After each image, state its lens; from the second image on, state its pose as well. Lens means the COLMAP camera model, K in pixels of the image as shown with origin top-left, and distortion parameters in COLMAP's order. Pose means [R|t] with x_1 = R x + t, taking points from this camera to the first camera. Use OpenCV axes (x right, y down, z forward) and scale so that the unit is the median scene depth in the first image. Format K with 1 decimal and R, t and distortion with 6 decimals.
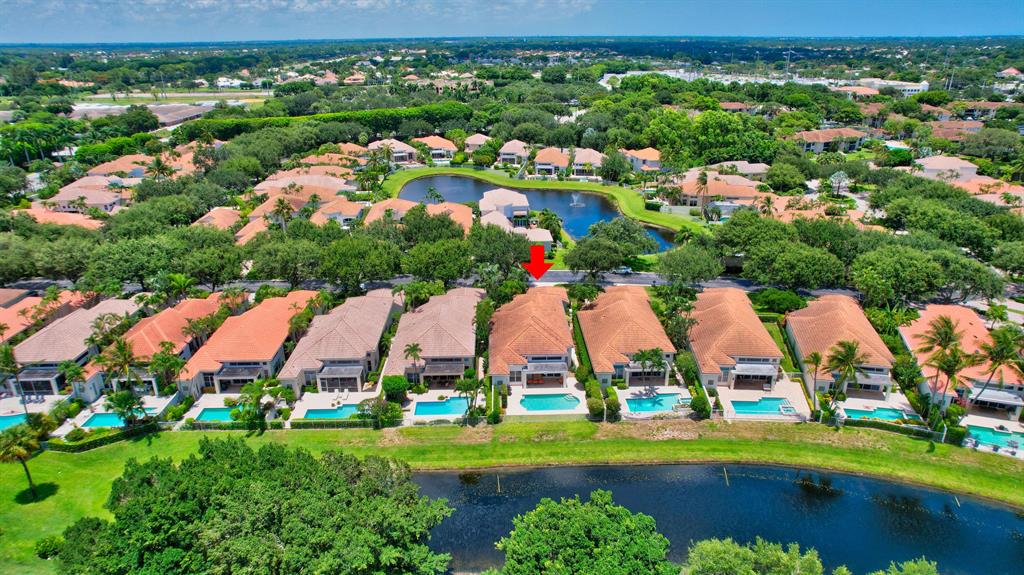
lens RADIAL K [[658.8, 0, 512.0], [0, 658.8, 287.5], [0, 0, 1]] dist [-0.084009, 0.073594]
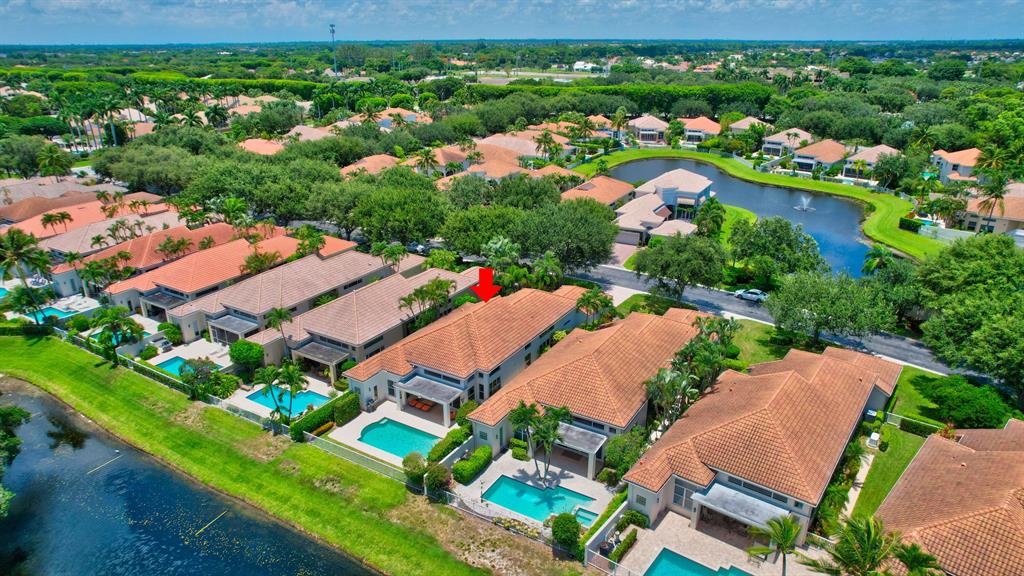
lens RADIAL K [[658.8, 0, 512.0], [0, 658.8, 288.0], [0, 0, 1]] dist [-0.084009, 0.073594]
pose [[0.838061, 0.198118, -0.508333, 0.443744], [-0.198416, 0.978613, 0.054288, -0.031352], [0.508217, 0.055365, 0.859448, 0.471687]]
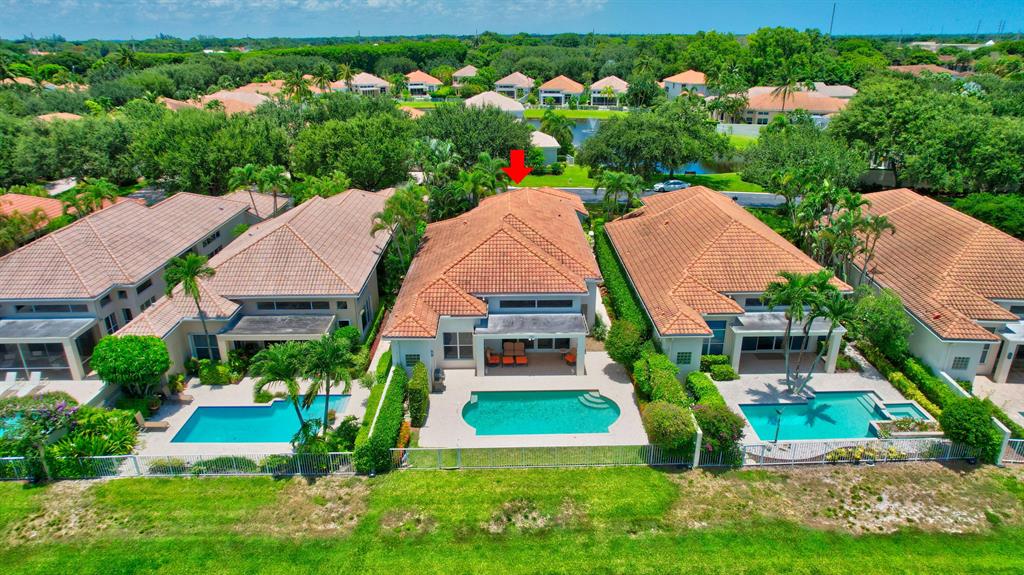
lens RADIAL K [[658.8, 0, 512.0], [0, 658.8, 287.5], [0, 0, 1]] dist [-0.084009, 0.073594]
pose [[0.999823, 0.006301, -0.017731, 0.045921], [-0.006315, 0.999980, -0.000752, 0.100602], [0.017726, 0.000864, 0.999843, 0.604445]]
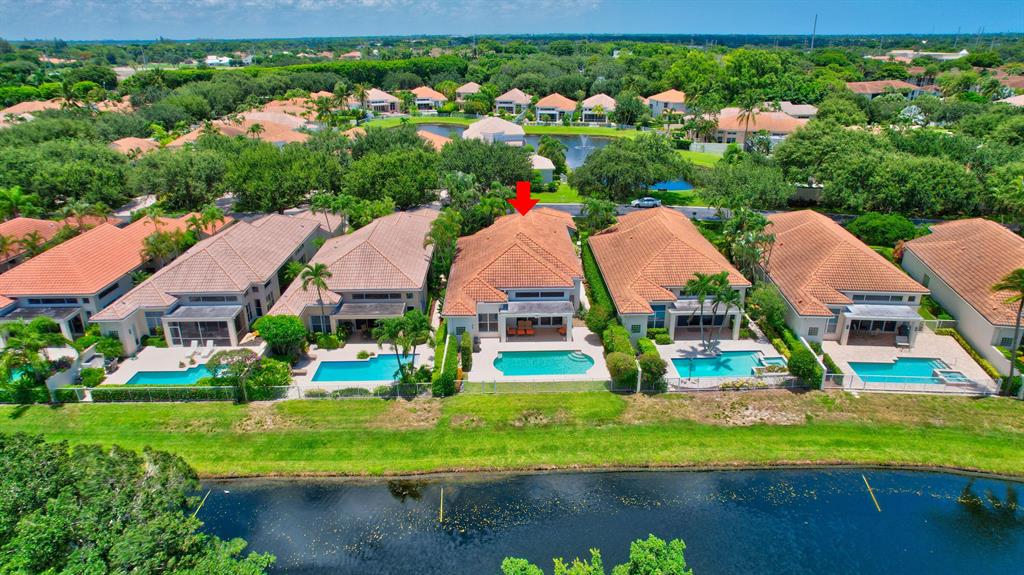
lens RADIAL K [[658.8, 0, 512.0], [0, 658.8, 287.5], [0, 0, 1]] dist [-0.084009, 0.073594]
pose [[0.999940, 0.003289, -0.010436, 0.033999], [-0.003282, 0.999994, 0.000692, 0.103486], [0.010438, -0.000657, 0.999945, 0.394702]]
